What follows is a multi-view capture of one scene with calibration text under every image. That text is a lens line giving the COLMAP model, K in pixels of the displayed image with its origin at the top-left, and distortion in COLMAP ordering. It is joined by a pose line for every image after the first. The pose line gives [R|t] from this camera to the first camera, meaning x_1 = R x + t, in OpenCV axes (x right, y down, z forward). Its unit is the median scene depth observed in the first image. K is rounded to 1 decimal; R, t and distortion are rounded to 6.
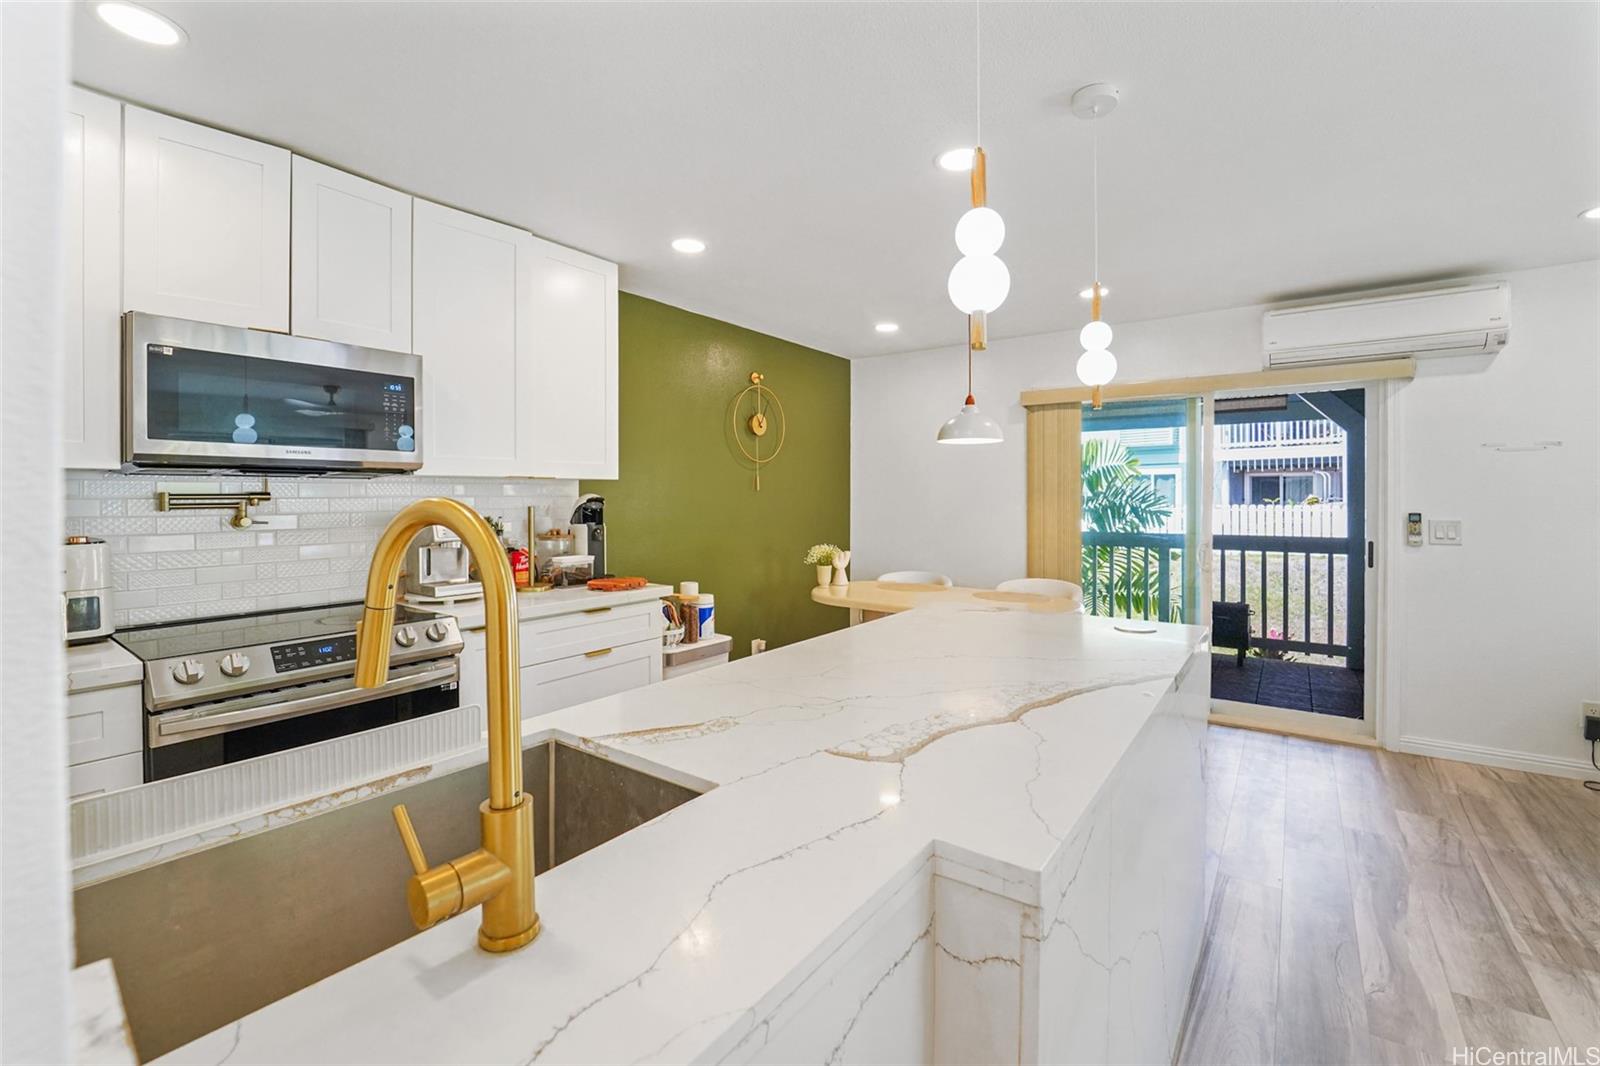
lens RADIAL K [[676.3, 0, 812.7], [0, 676.3, 497.2], [0, 0, 1]] dist [-0.021421, -0.000135]
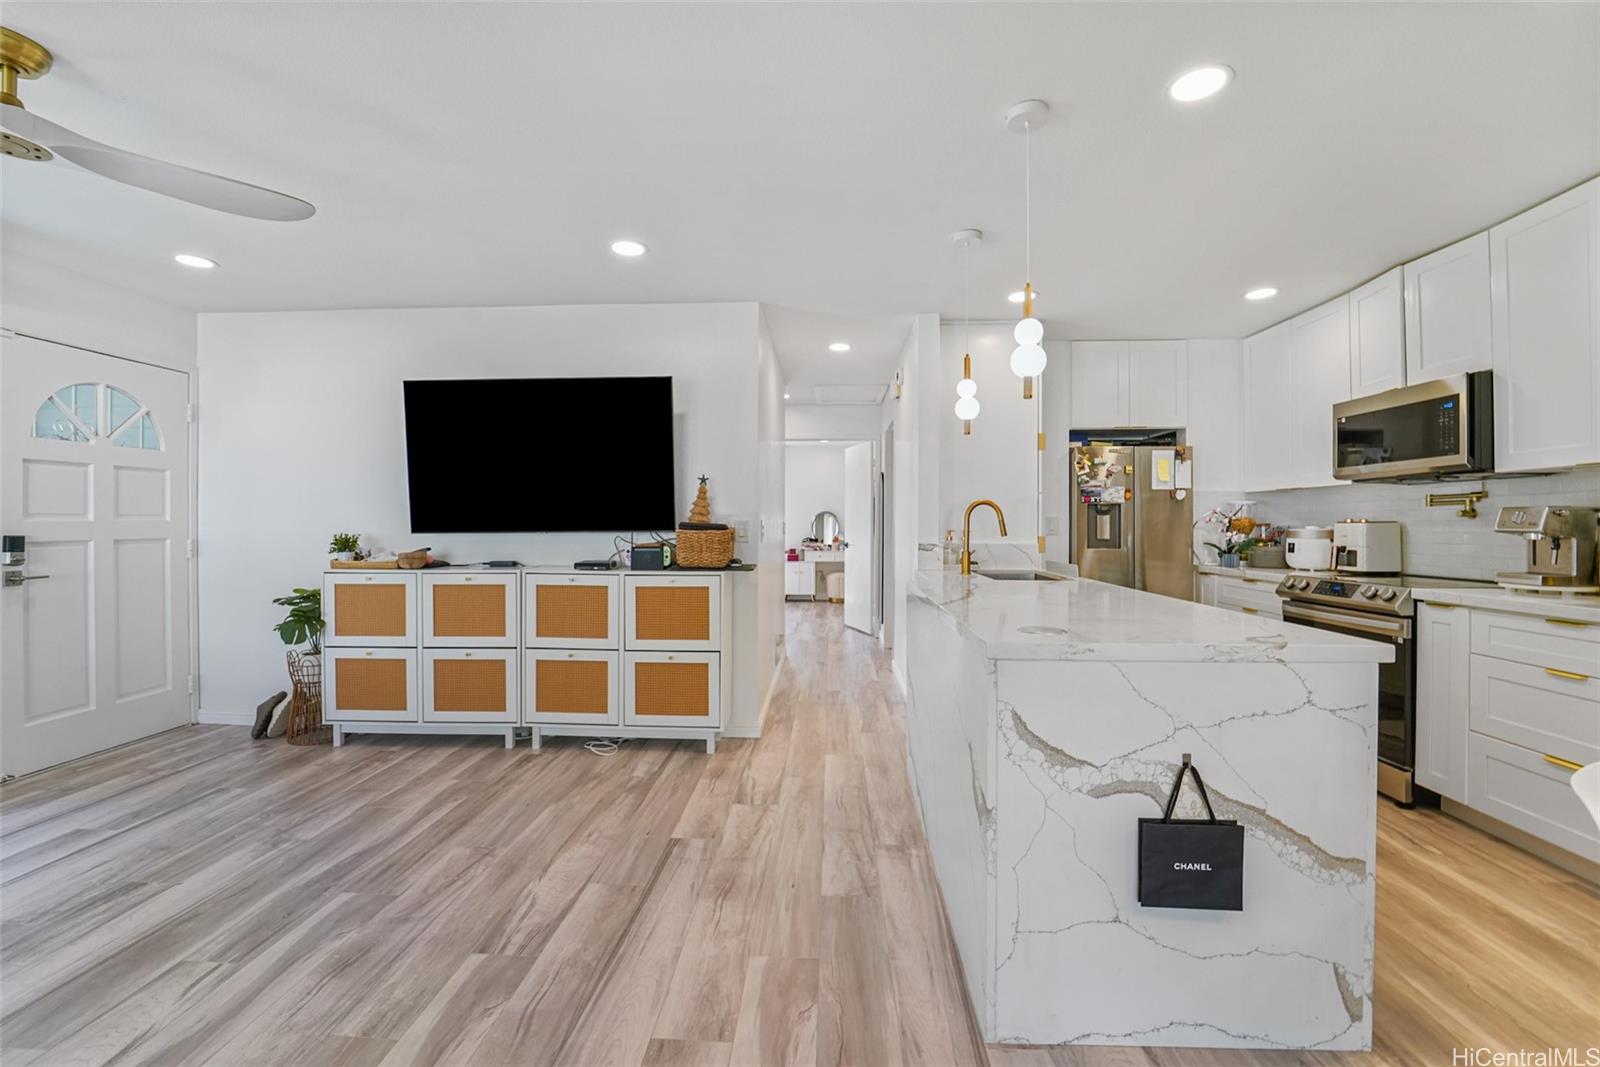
lens RADIAL K [[662.6, 0, 799.3], [0, 662.6, 527.8], [0, 0, 1]] dist [-0.020714, -0.000410]
pose [[-0.838640, 0.004444, -0.544668, 0.768752], [0.000751, 0.999975, 0.007003, 0.040501], [0.544686, 0.005464, -0.838622, 0.992758]]
